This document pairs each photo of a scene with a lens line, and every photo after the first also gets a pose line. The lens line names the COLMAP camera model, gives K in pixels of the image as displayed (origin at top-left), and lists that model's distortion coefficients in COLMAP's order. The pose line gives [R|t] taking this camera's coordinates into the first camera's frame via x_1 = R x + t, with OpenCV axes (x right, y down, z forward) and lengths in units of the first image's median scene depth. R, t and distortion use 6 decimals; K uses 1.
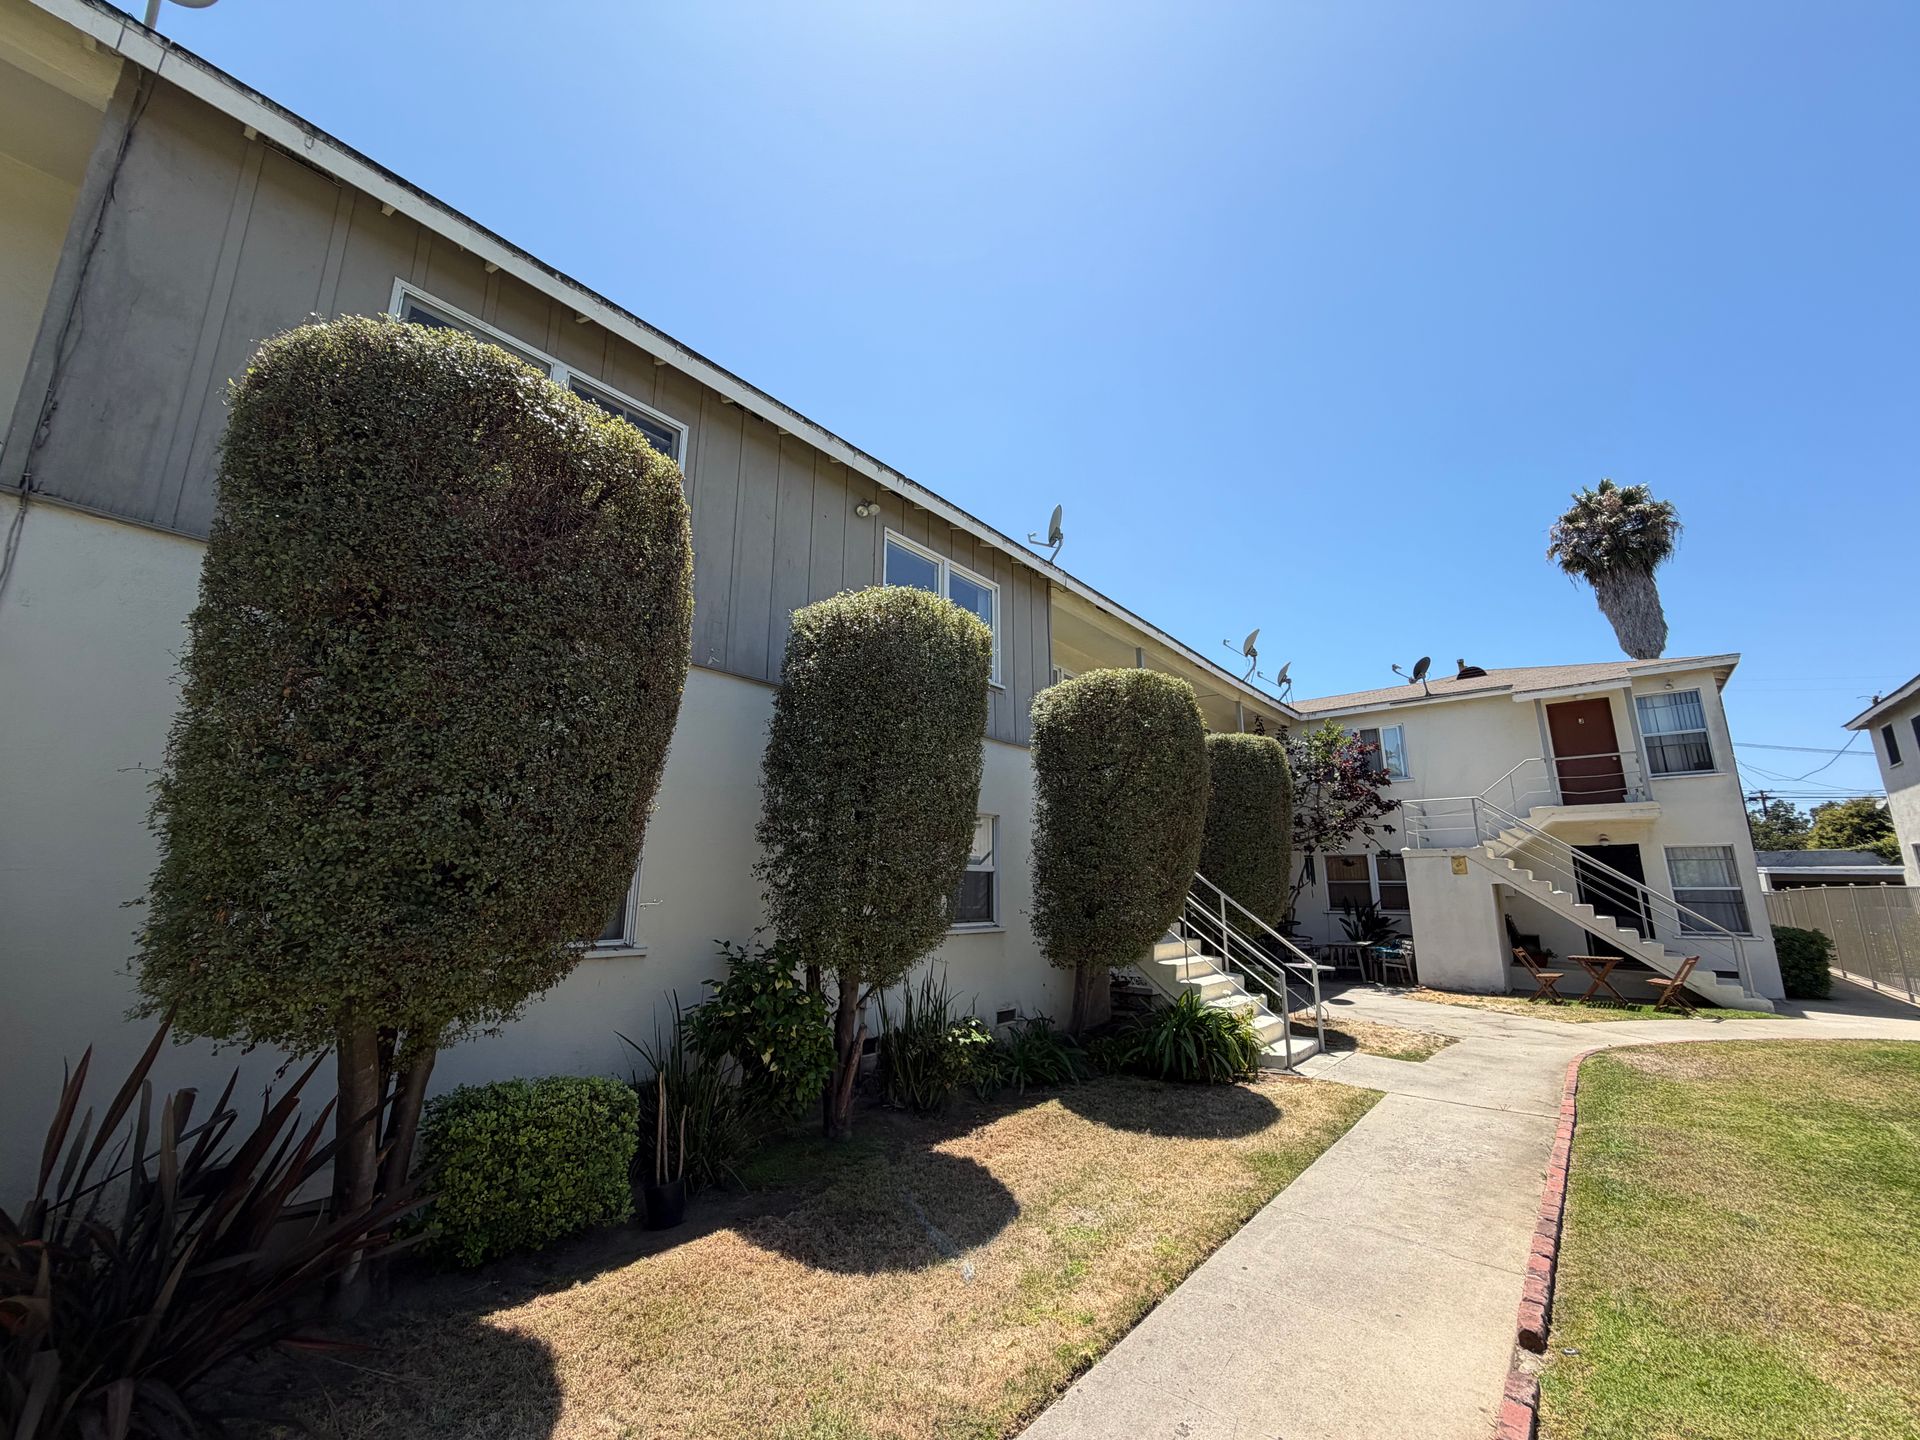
lens RADIAL K [[763.9, 0, 960.0], [0, 763.9, 720.0], [0, 0, 1]] dist [-0.002432, -0.000104]
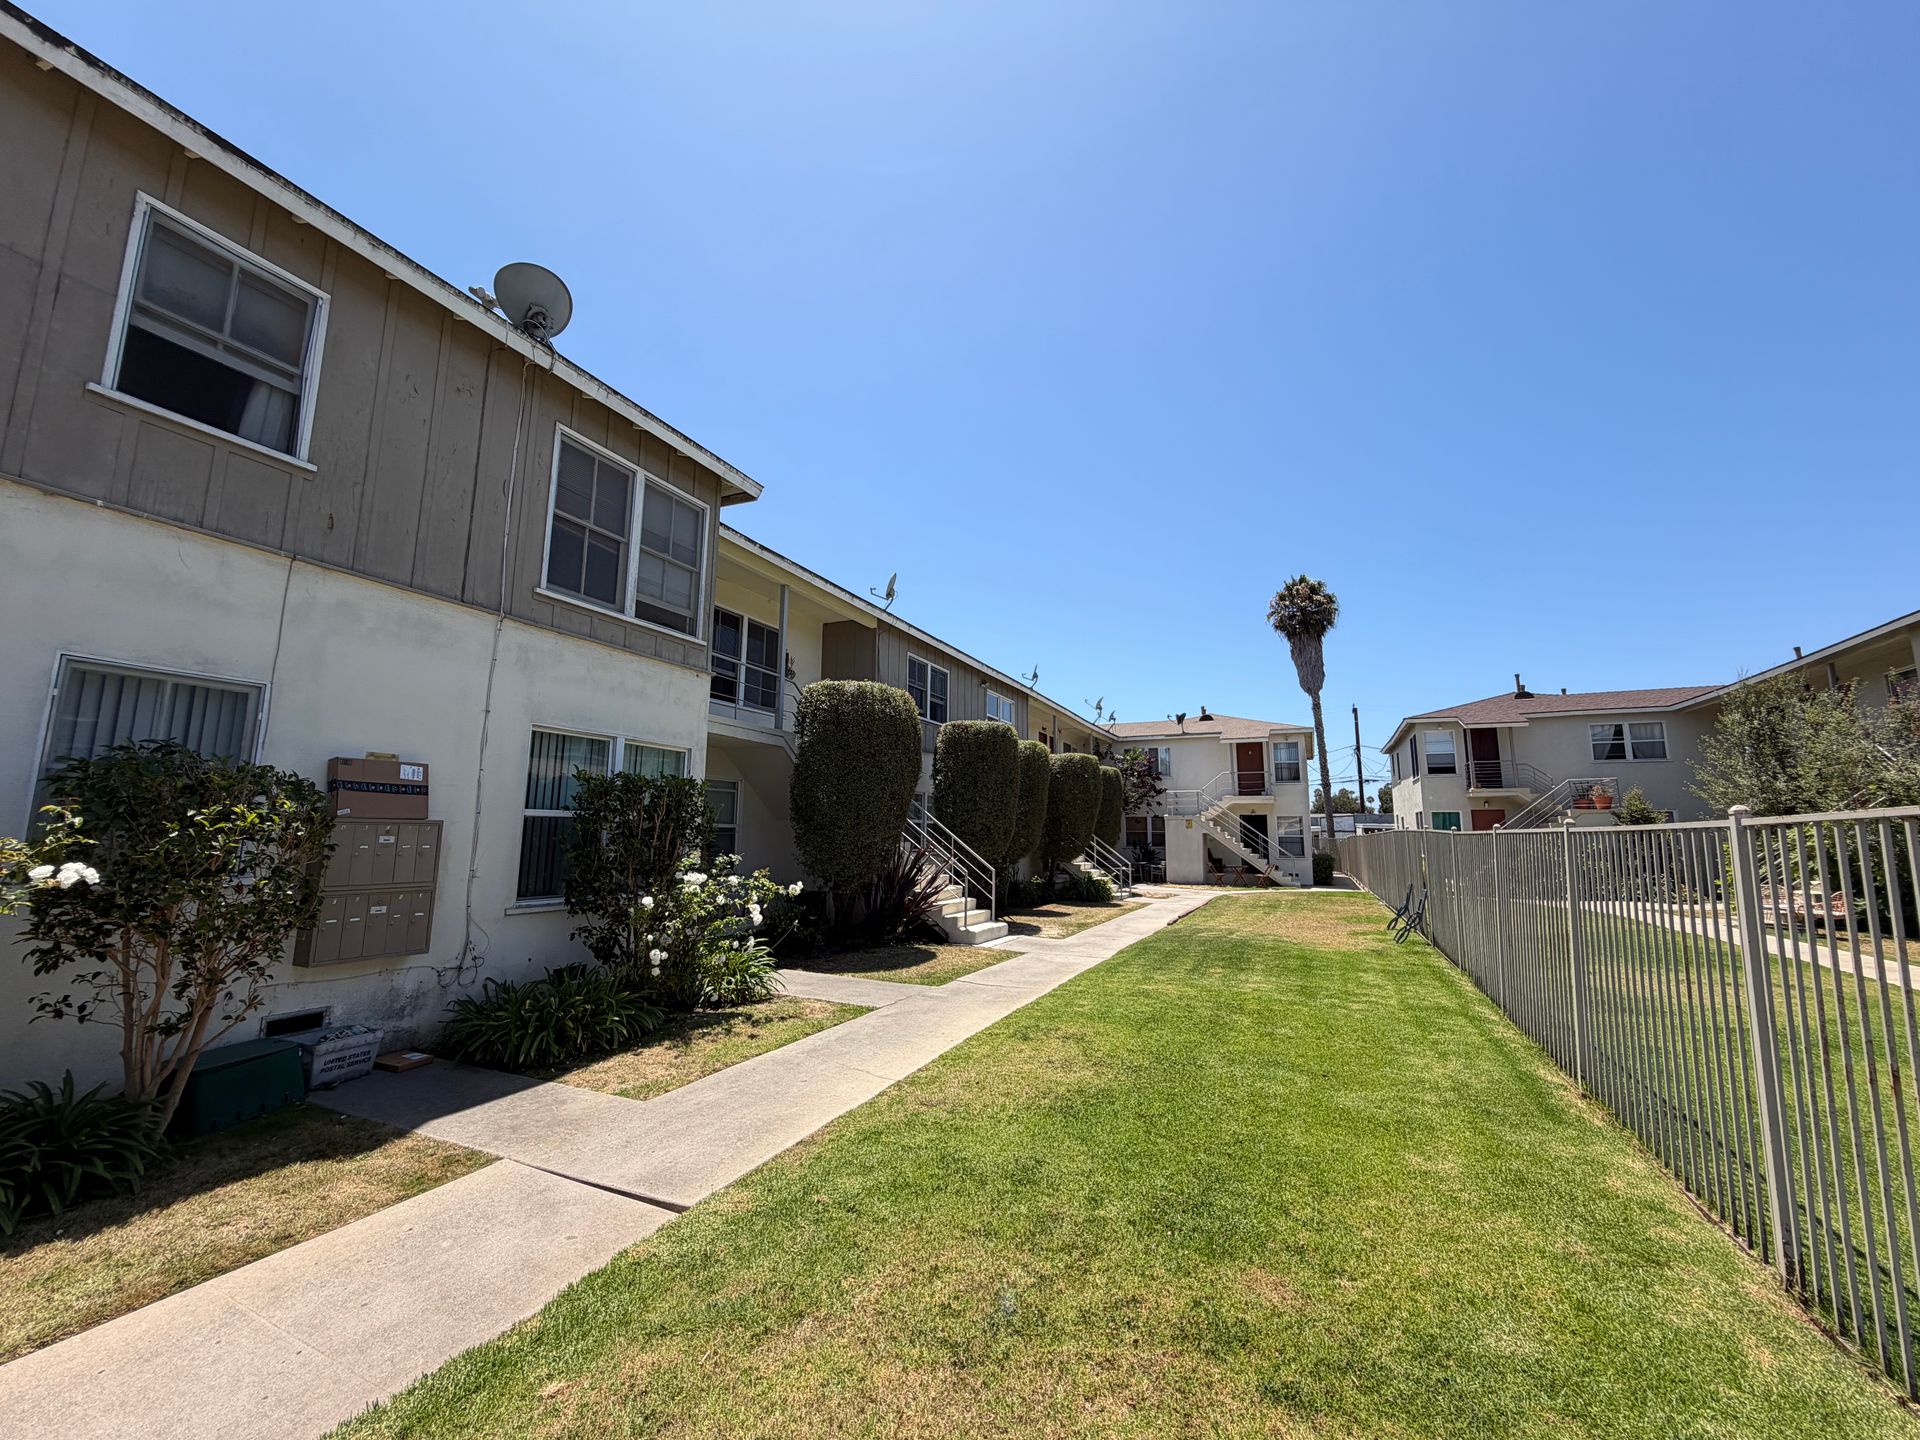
lens RADIAL K [[785.2, 0, 960.0], [0, 785.2, 720.0], [0, 0, 1]] dist [0.000164, -0.000012]
pose [[0.964716, 0.044154, 0.259562, -0.475209], [-0.063456, 0.995770, 0.066456, -0.180457], [-0.255530, -0.080582, 0.963437, -0.811396]]
